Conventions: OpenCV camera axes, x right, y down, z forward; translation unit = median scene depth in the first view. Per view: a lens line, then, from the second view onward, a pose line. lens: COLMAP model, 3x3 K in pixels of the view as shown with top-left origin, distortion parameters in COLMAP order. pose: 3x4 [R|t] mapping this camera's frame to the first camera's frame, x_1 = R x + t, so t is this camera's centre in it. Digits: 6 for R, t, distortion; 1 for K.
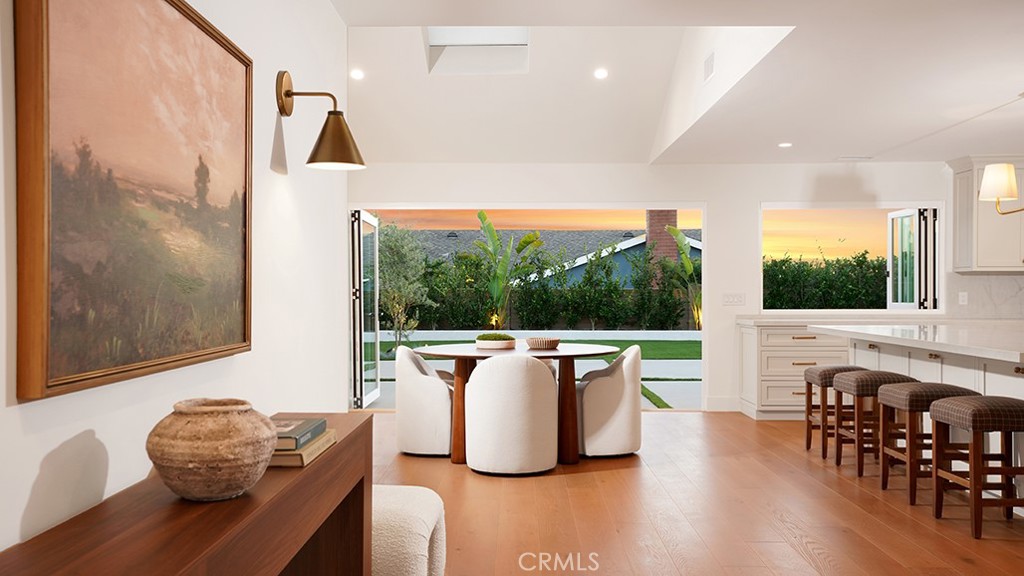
lens RADIAL K [[887.2, 0, 512.0], [0, 887.2, 288.0], [0, 0, 1]] dist [0.015601, 0.130460]
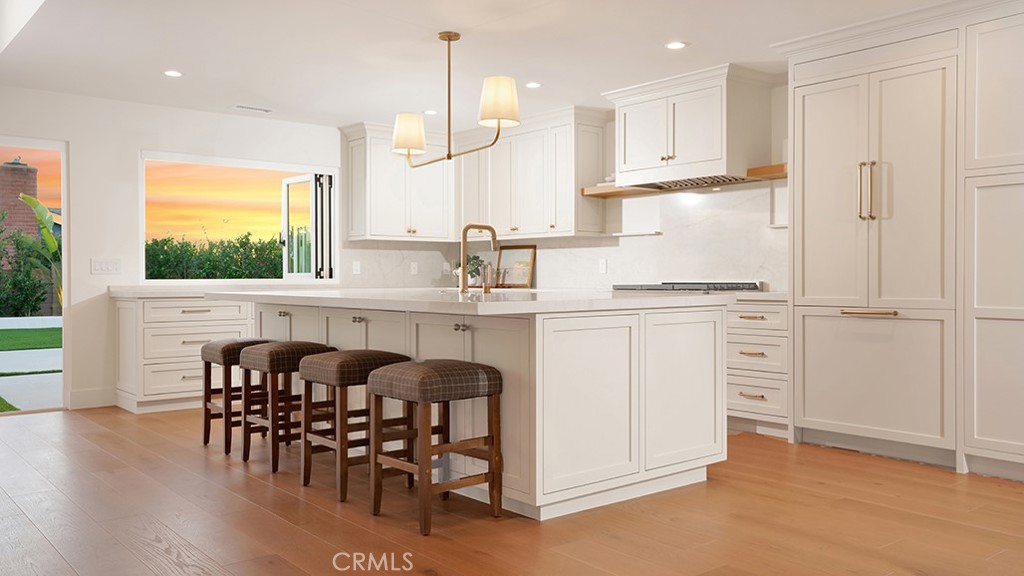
lens RADIAL K [[818.4, 0, 512.0], [0, 818.4, 288.0], [0, 0, 1]] dist [0.031862, 0.007301]
pose [[0.765887, -0.007916, 0.642927, 0.050524], [0.000334, 0.999929, 0.011913, 0.023424], [-0.642975, -0.008910, 0.765835, 0.192991]]
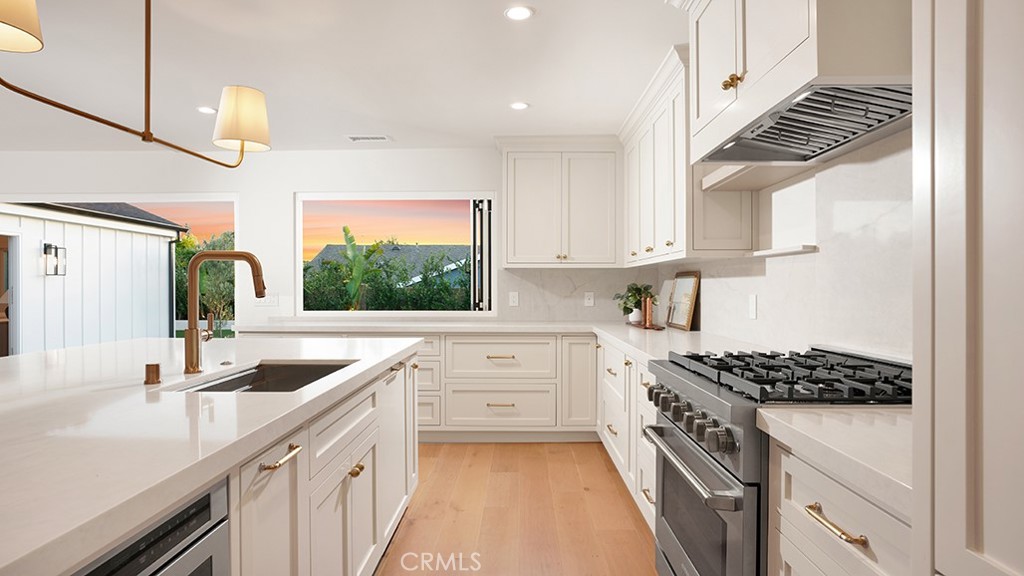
lens RADIAL K [[582.7, 0, 512.0], [0, 582.7, 288.0], [0, 0, 1]] dist [-0.000373, 0.000202]
pose [[0.999981, 0.001524, -0.006047, 0.503267], [-0.001516, 0.999998, 0.001303, -0.000147], [0.006049, -0.001294, 0.999981, 0.415267]]
